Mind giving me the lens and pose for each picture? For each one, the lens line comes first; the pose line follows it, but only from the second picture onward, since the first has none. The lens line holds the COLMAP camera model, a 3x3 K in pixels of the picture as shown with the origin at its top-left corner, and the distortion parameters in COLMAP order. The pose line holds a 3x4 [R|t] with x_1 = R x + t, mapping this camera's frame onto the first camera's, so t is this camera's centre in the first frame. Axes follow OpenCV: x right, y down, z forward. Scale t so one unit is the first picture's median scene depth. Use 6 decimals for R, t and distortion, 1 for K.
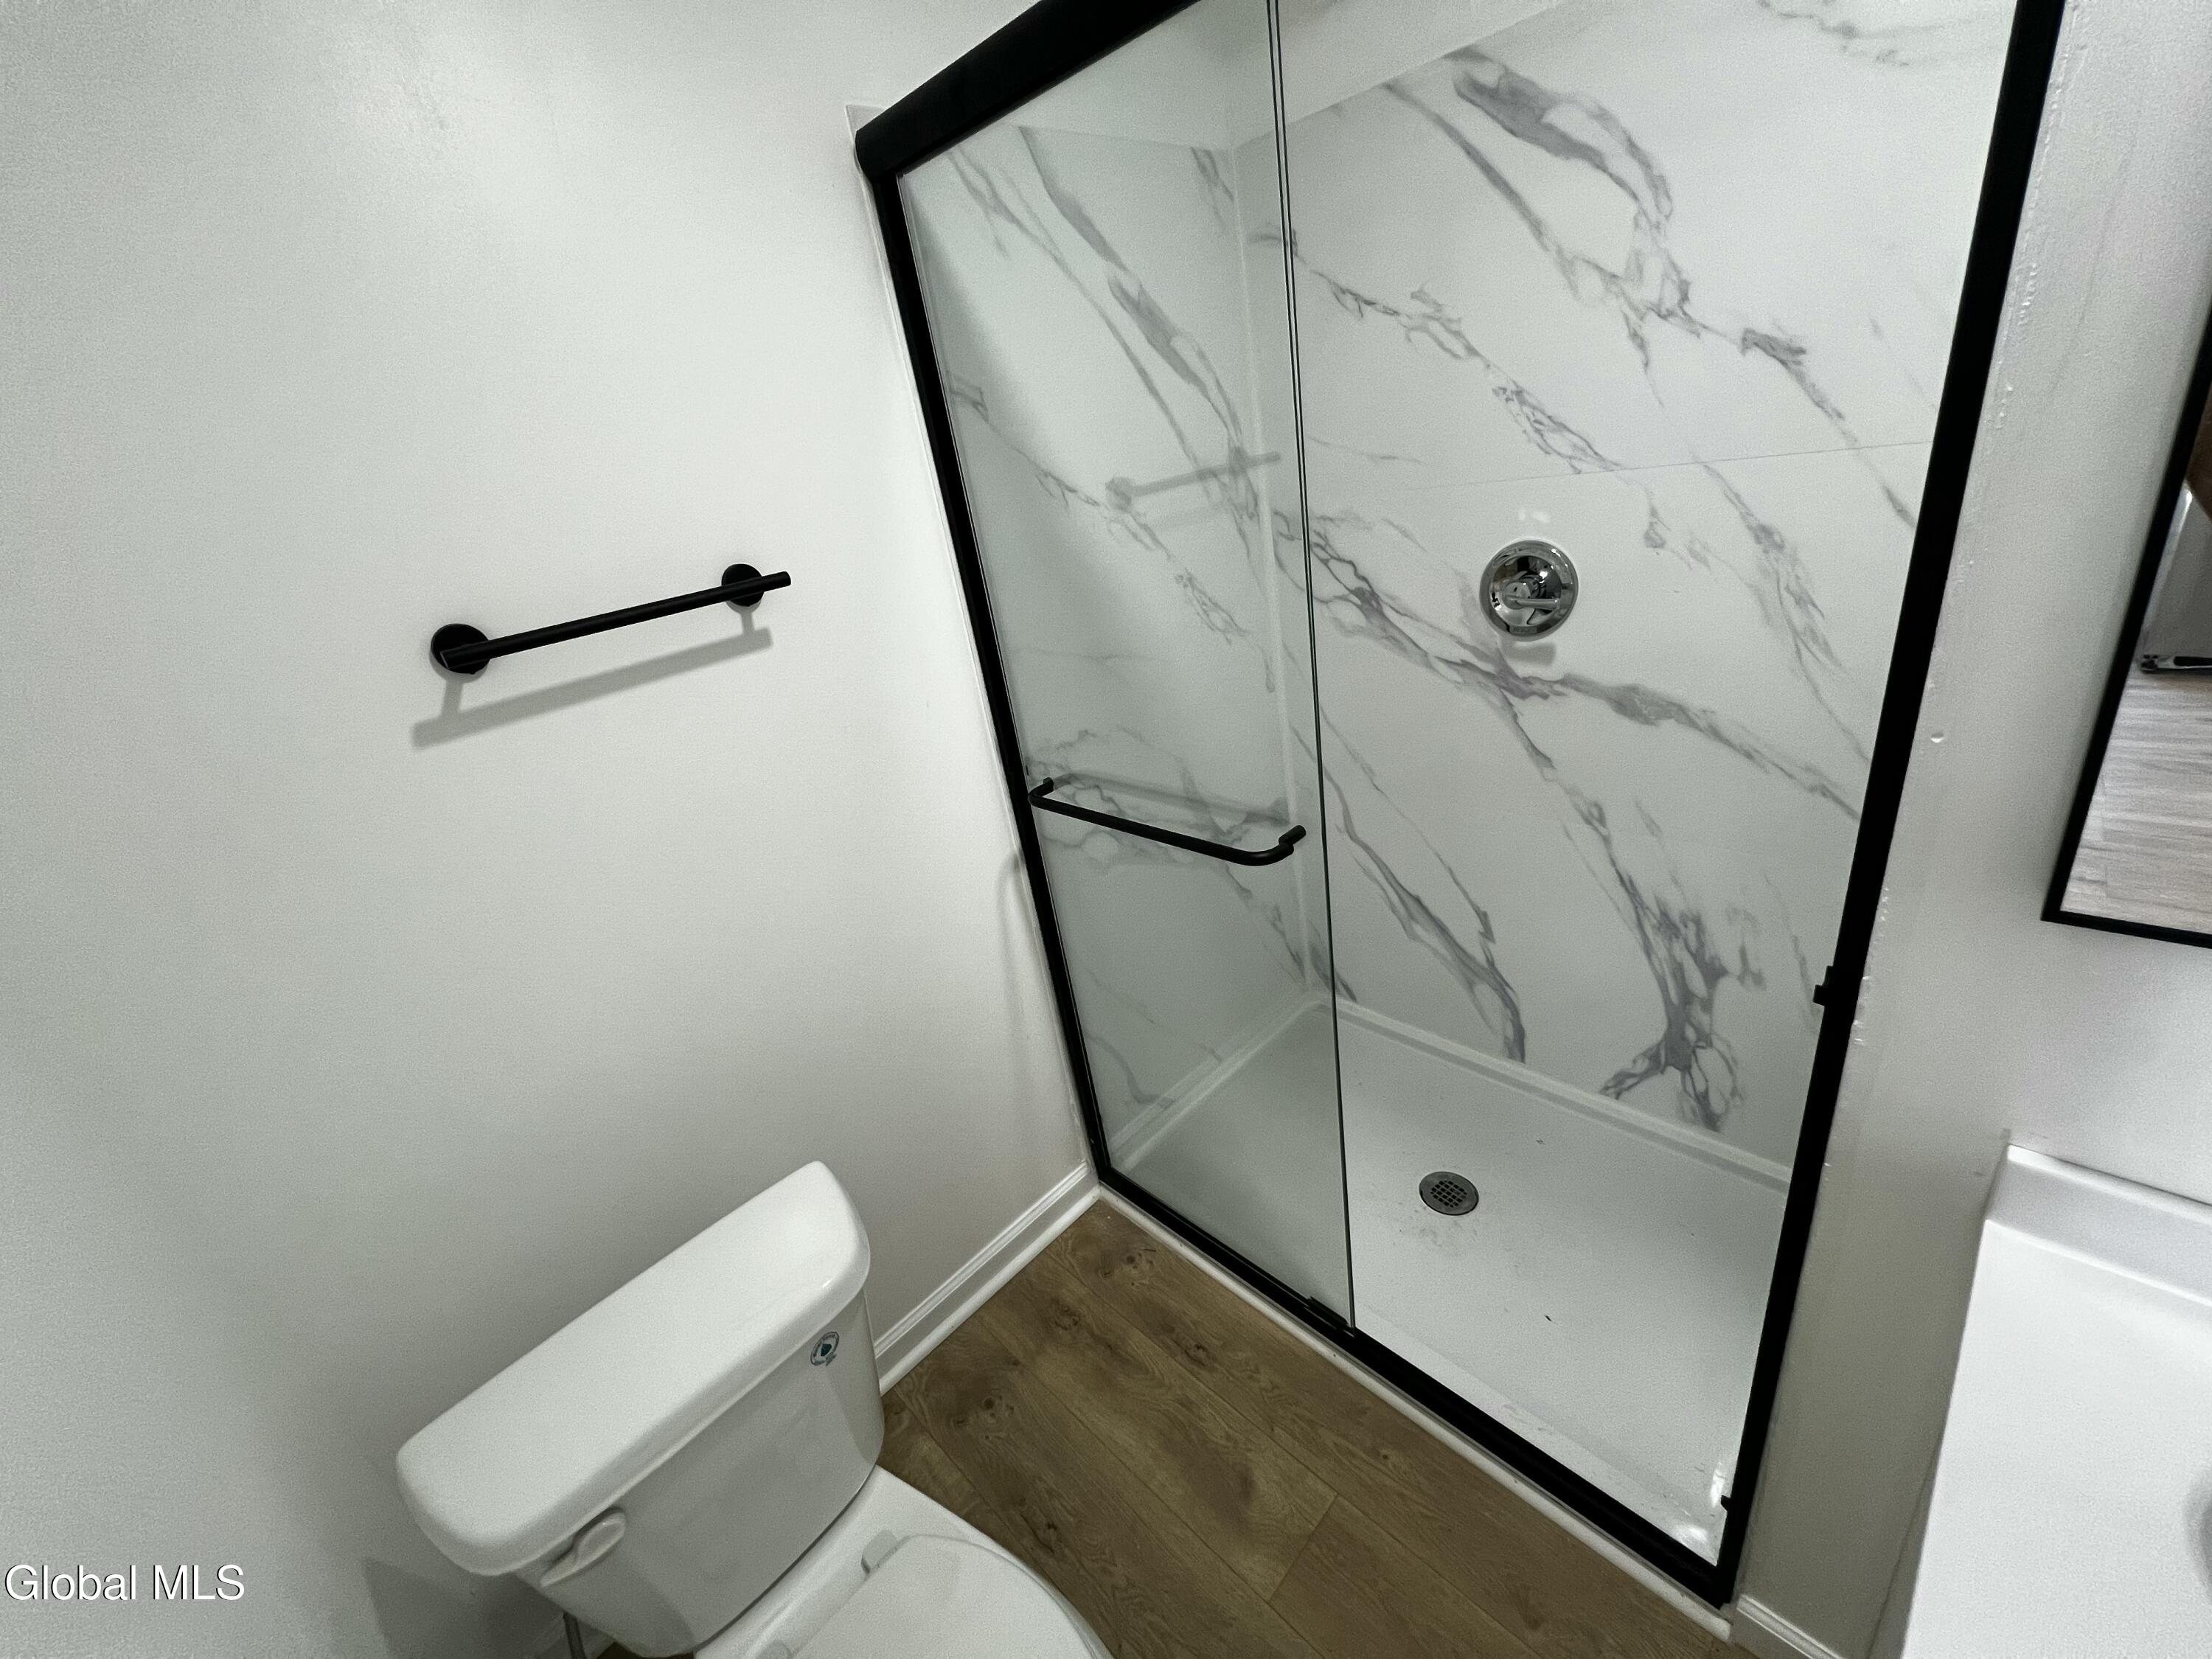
lens RADIAL K [[884.8, 0, 1130.5], [0, 884.8, 820.6], [0, 0, 1]] dist [-0.001092, -0.000176]
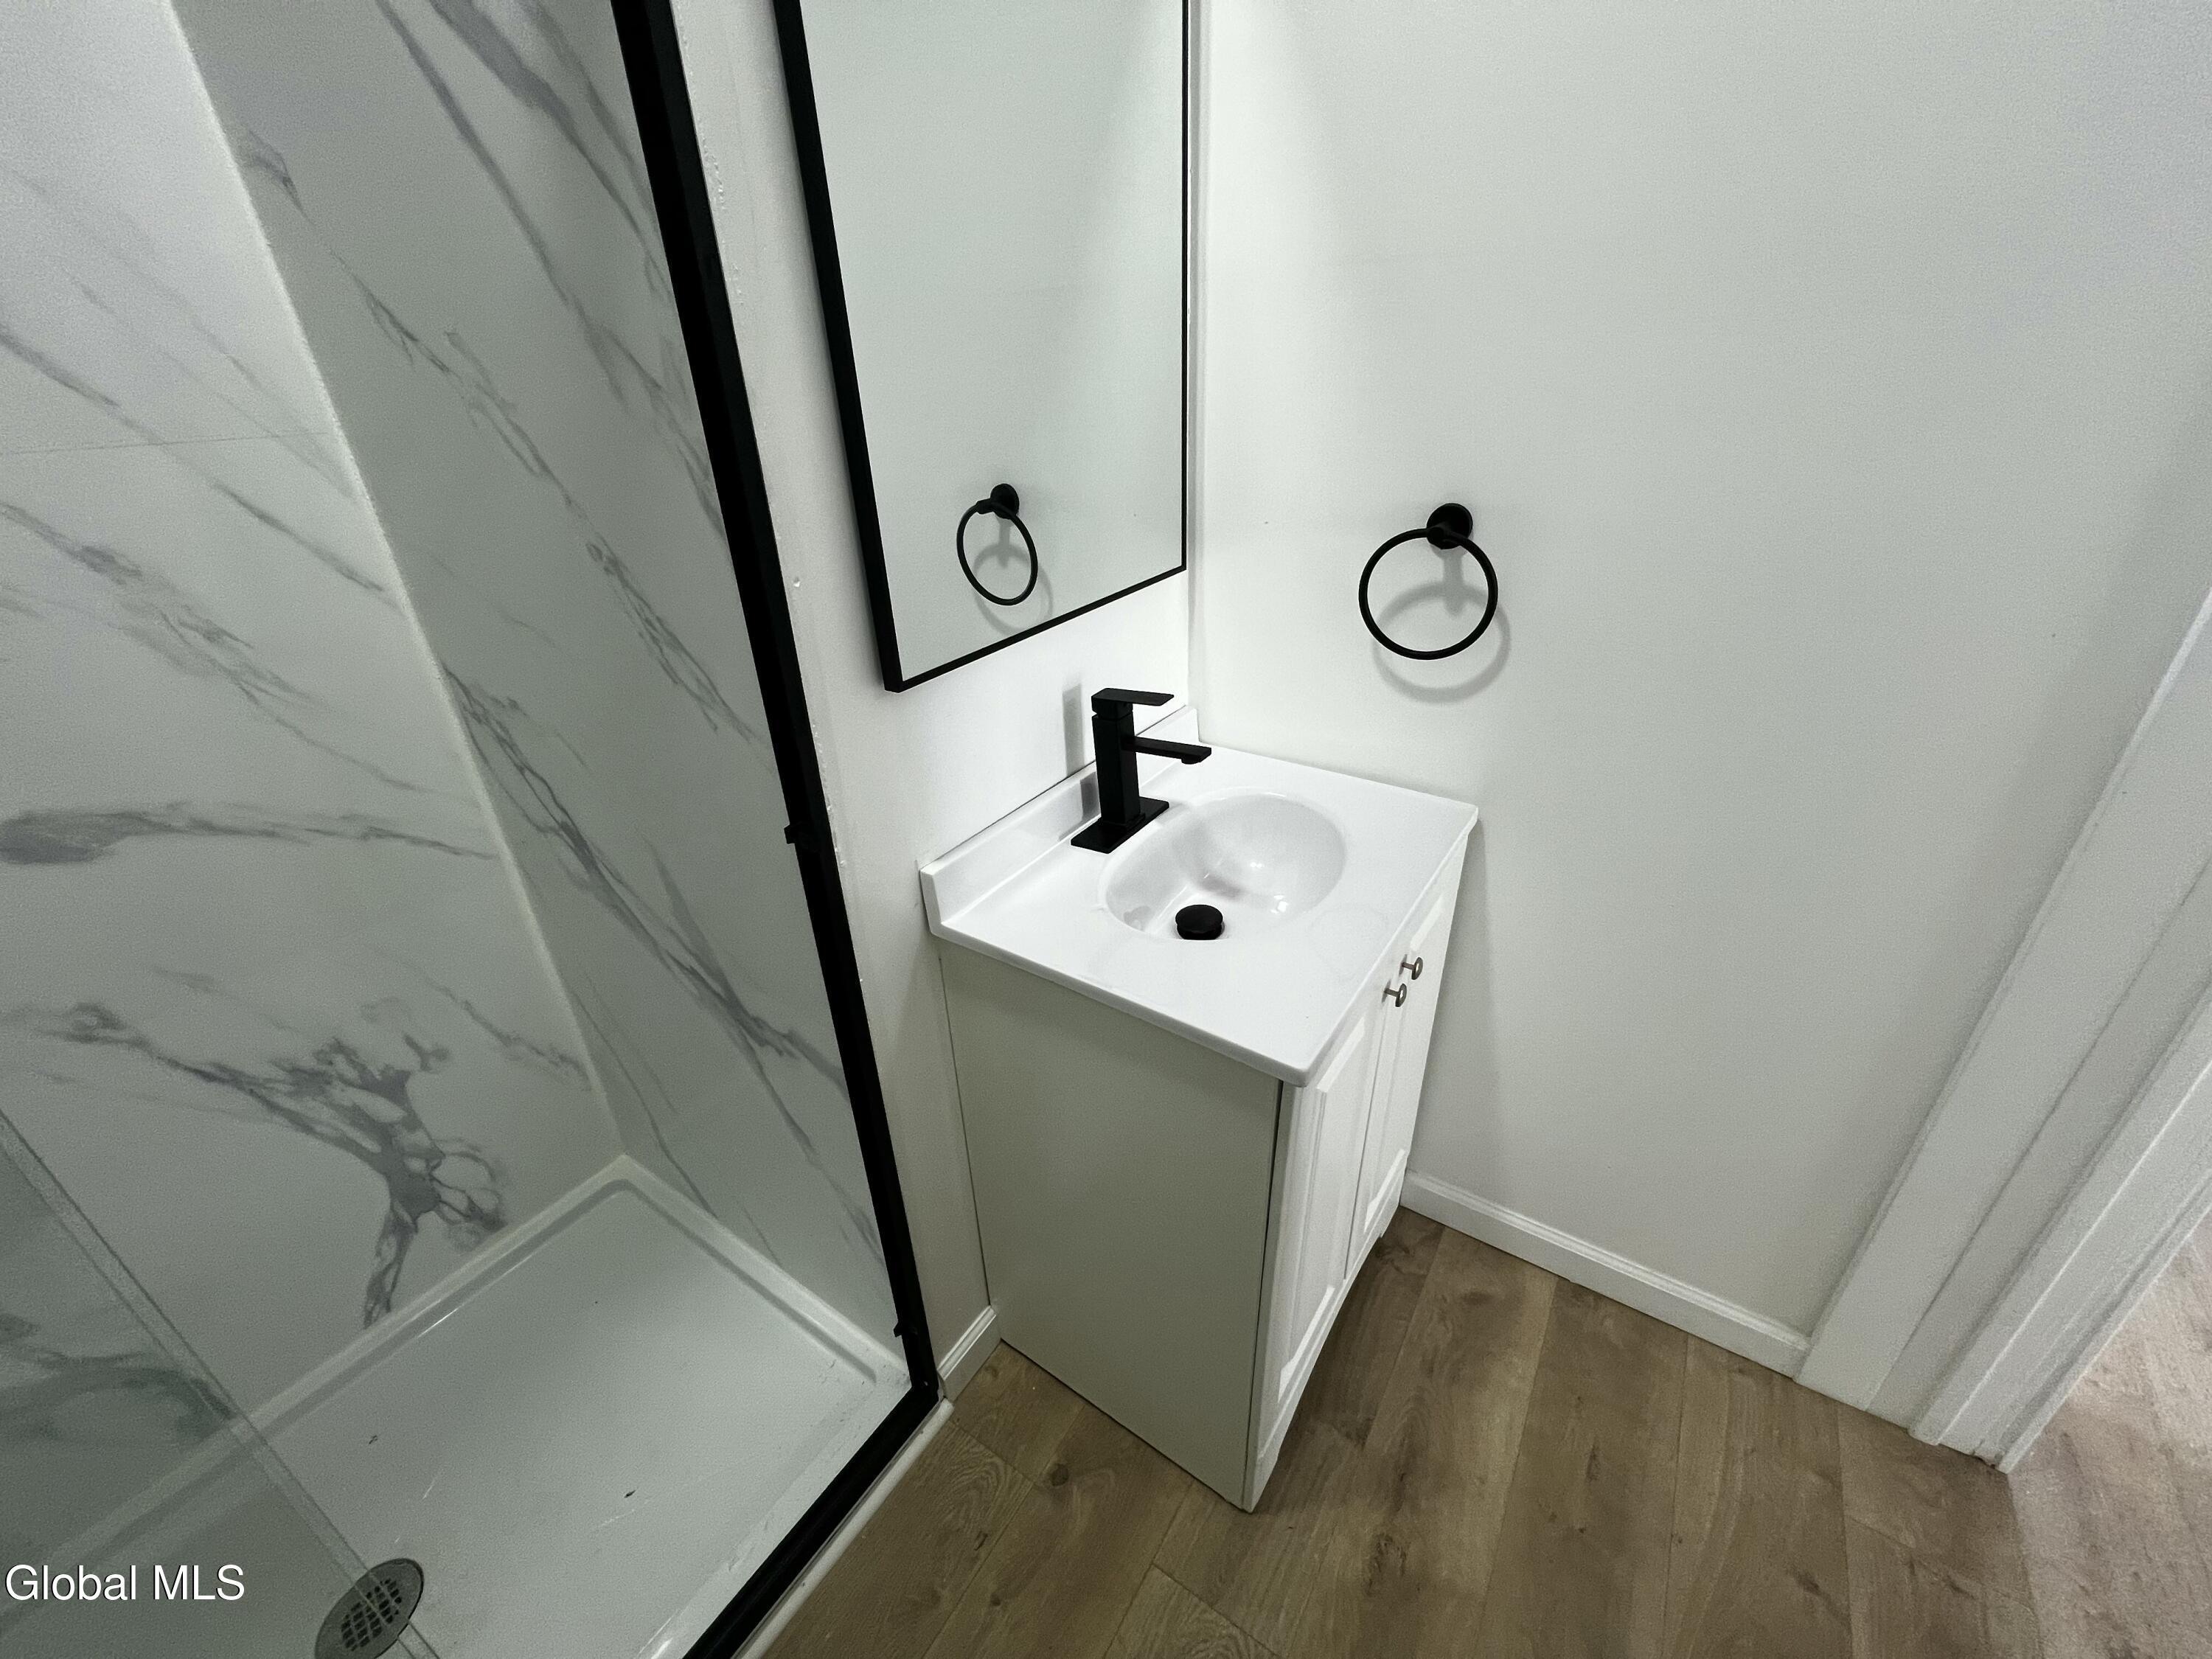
lens RADIAL K [[884.8, 0, 1086.0], [0, 884.8, 831.8], [0, 0, 1]] dist [-0.001092, -0.000176]
pose [[-0.154793, -0.310481, 0.937892, -0.142205], [0.450298, 0.822817, 0.346705, -0.018451], [-0.879358, 0.475998, 0.012443, 0.309054]]
